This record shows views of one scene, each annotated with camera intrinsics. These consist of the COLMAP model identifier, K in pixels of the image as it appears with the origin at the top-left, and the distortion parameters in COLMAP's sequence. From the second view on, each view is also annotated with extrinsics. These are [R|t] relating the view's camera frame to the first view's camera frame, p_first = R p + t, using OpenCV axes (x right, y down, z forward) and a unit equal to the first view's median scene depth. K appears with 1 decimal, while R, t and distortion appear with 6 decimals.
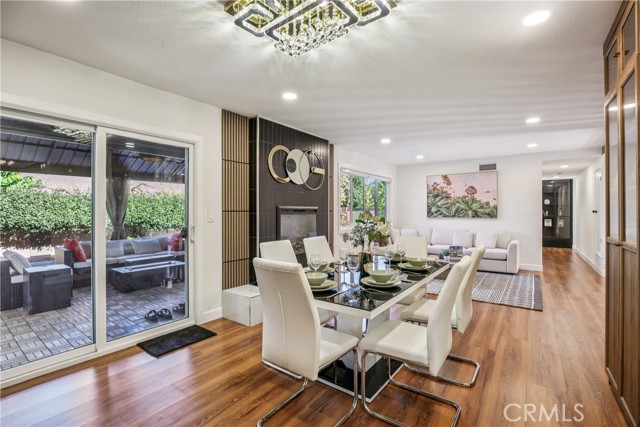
lens RADIAL K [[294.2, 0, 319.0], [0, 294.2, 213.1], [0, 0, 1]] dist [-0.039026, 0.009328]
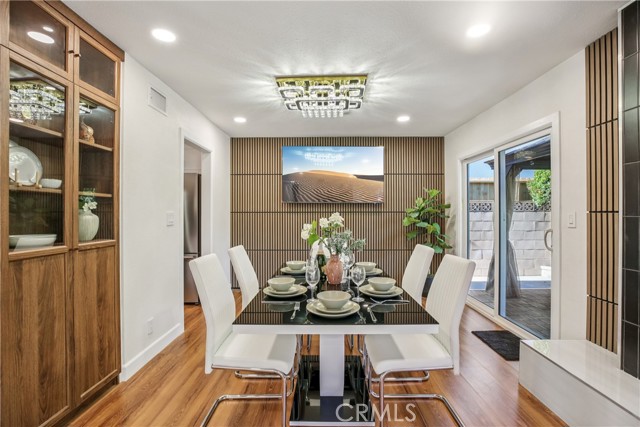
lens RADIAL K [[294.2, 0, 322.2], [0, 294.2, 212.4], [0, 0, 1]] dist [-0.039026, 0.009328]
pose [[-0.805211, 0.005831, -0.592960, 0.409735], [0.003752, 0.999982, 0.004738, -0.009289], [0.592976, 0.001590, -0.805218, 0.981003]]
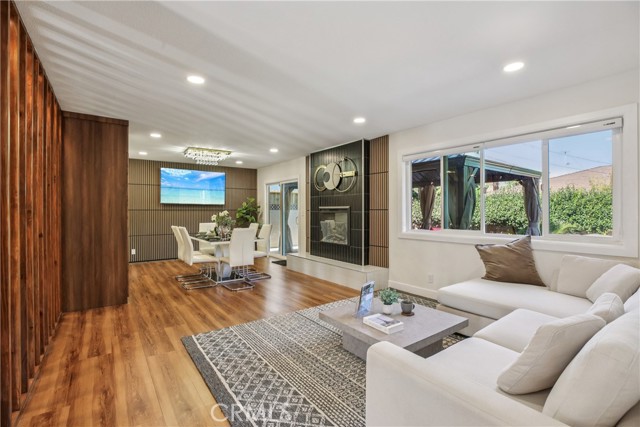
lens RADIAL K [[294.2, 0, 321.1], [0, 294.2, 211.7], [0, 0, 1]] dist [-0.039026, 0.009328]
pose [[-0.286788, 0.012844, -0.957908, 1.252218], [0.000838, 0.999913, 0.013156, -0.018136], [0.957994, 0.002970, -0.286773, 1.398051]]
